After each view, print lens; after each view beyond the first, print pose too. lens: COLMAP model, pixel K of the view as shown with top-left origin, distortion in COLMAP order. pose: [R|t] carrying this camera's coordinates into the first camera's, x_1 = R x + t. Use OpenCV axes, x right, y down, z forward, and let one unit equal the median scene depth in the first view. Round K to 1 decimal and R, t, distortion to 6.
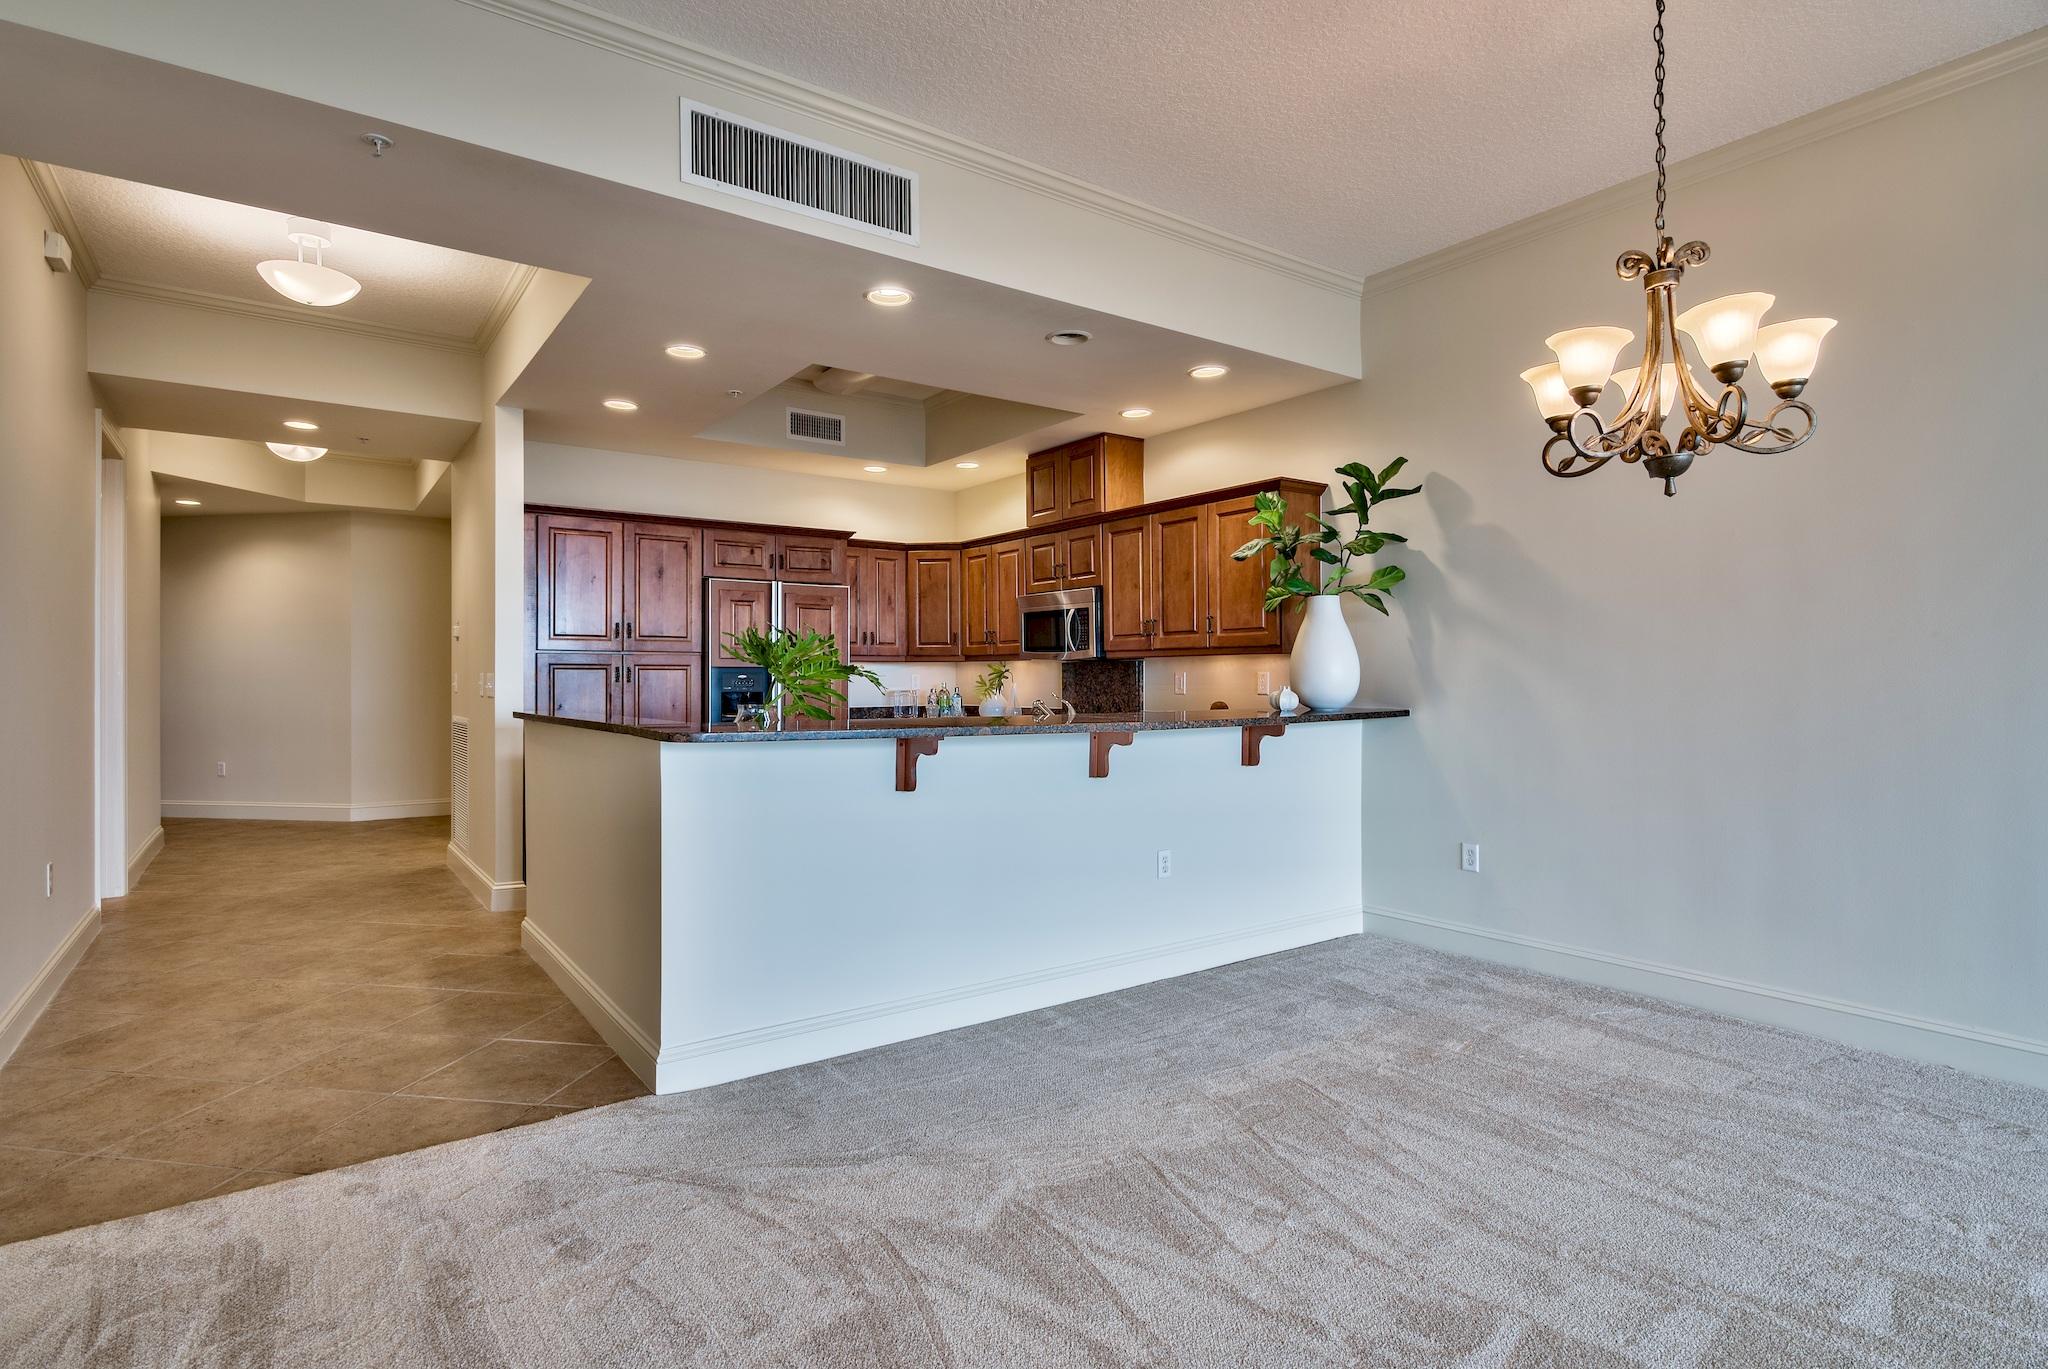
lens RADIAL K [[1026.6, 0, 1024.0], [0, 1026.6, 684.5], [0, 0, 1]] dist [0.000015, 0.000296]
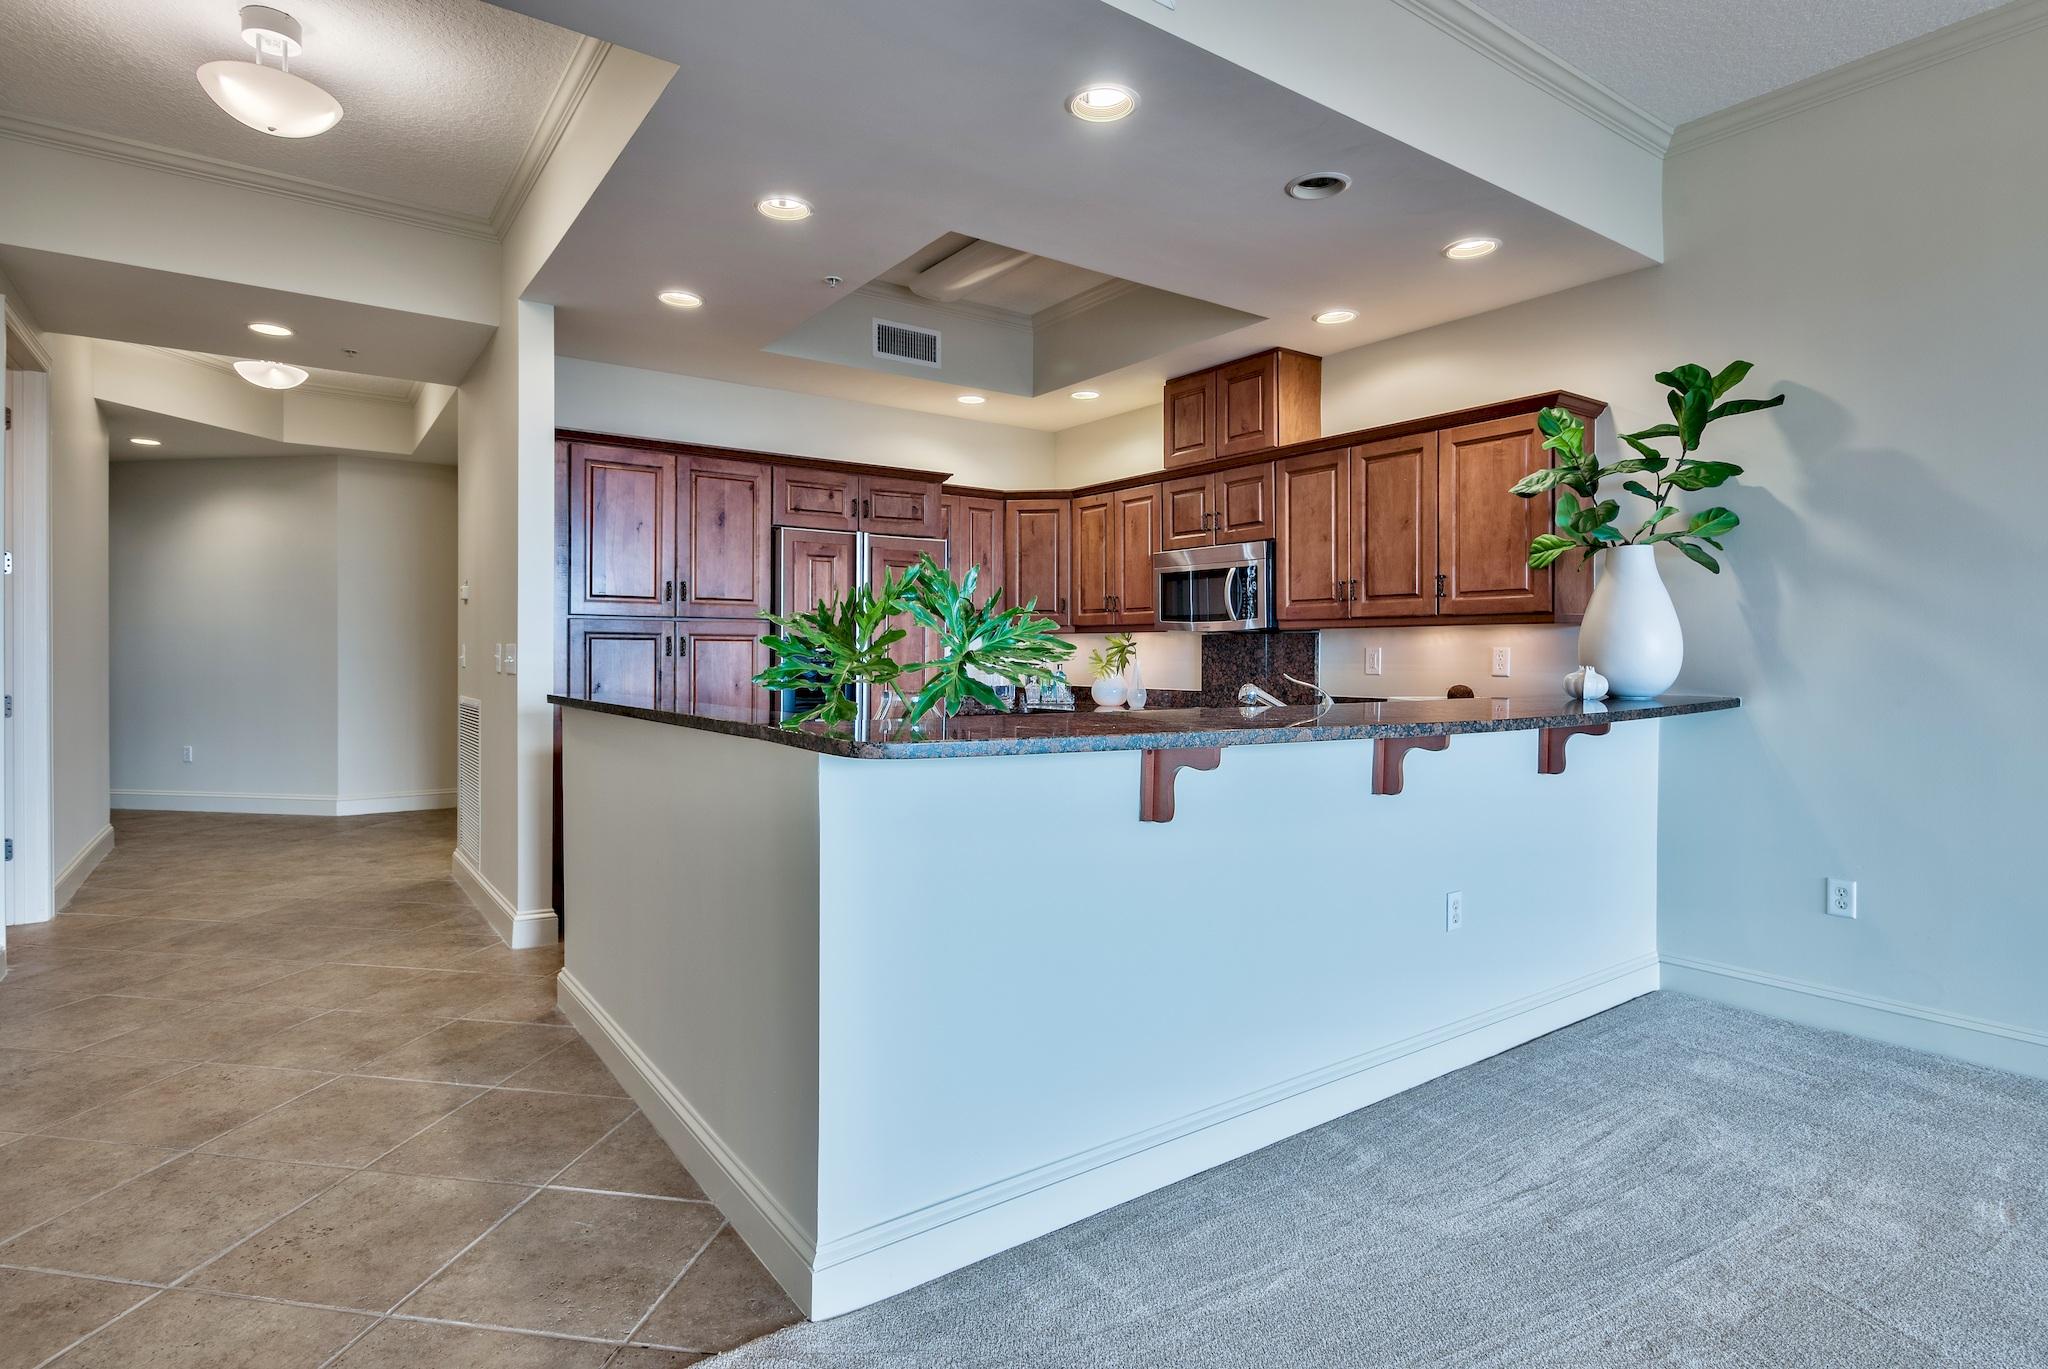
lens RADIAL K [[1040.9, 0, 1032.7], [0, 1040.9, 669.1], [0, 0, 1]] dist [-0.002365, 0.000431]
pose [[0.999973, 0.005390, 0.004958, -0.125128], [-0.005432, 0.999949, 0.008498, -0.000438], [-0.004912, -0.008525, 0.999952, 0.203382]]
